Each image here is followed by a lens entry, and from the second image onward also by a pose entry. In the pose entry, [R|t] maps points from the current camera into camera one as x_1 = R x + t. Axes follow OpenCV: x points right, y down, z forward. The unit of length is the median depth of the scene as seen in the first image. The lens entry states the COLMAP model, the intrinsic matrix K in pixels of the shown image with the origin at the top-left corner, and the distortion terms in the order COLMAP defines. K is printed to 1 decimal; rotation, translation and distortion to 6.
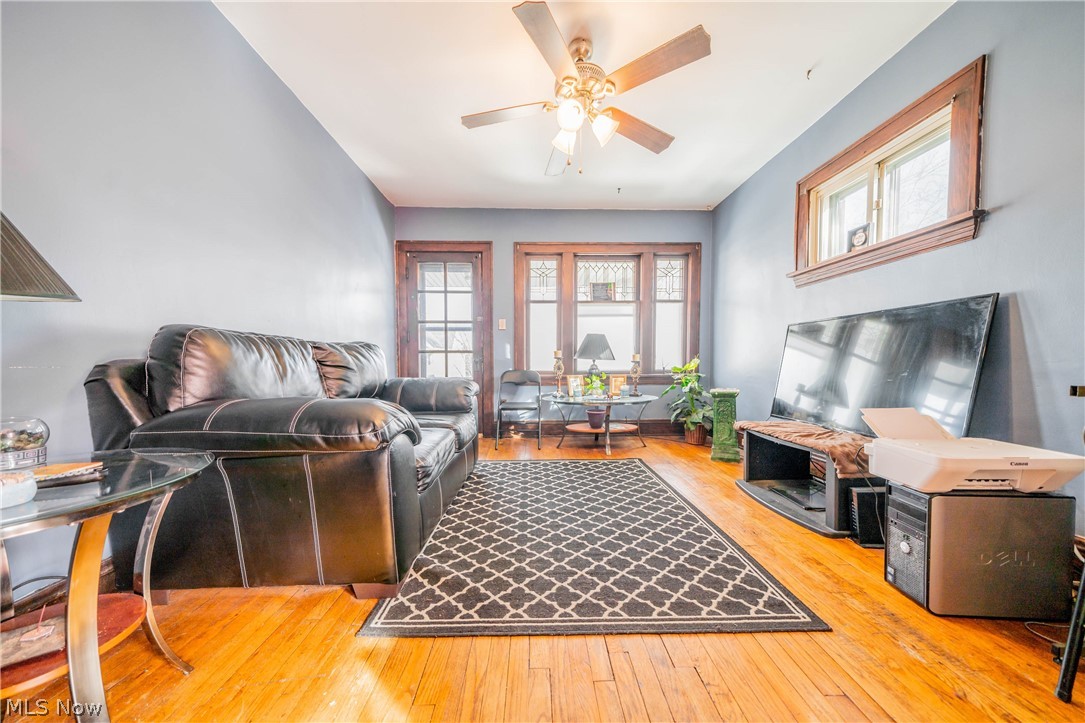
lens RADIAL K [[370.0, 0, 541.5], [0, 370.0, 366.6], [0, 0, 1]] dist [0.000327, -0.000004]
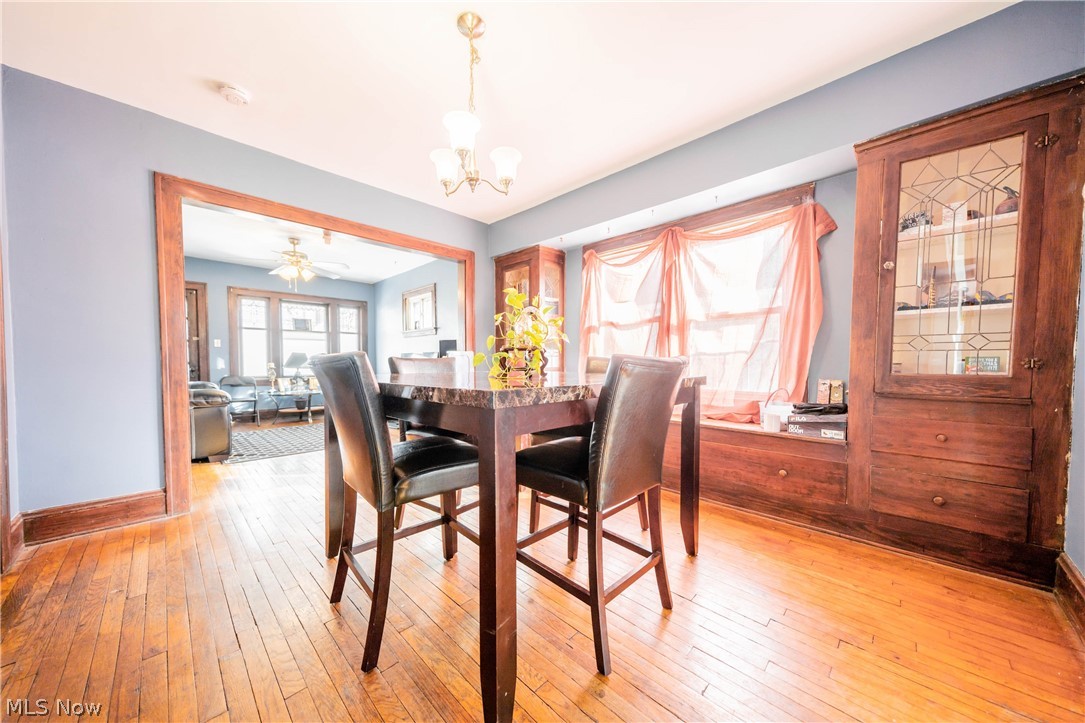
lens RADIAL K [[370.0, 0, 550.9], [0, 370.0, 376.7], [0, 0, 1]] dist [0.000327, -0.000004]
pose [[0.710968, -0.027528, 0.702685, -0.198036], [0.008789, 0.999503, 0.030264, -0.020868], [-0.703169, -0.015341, 0.710857, -0.878926]]
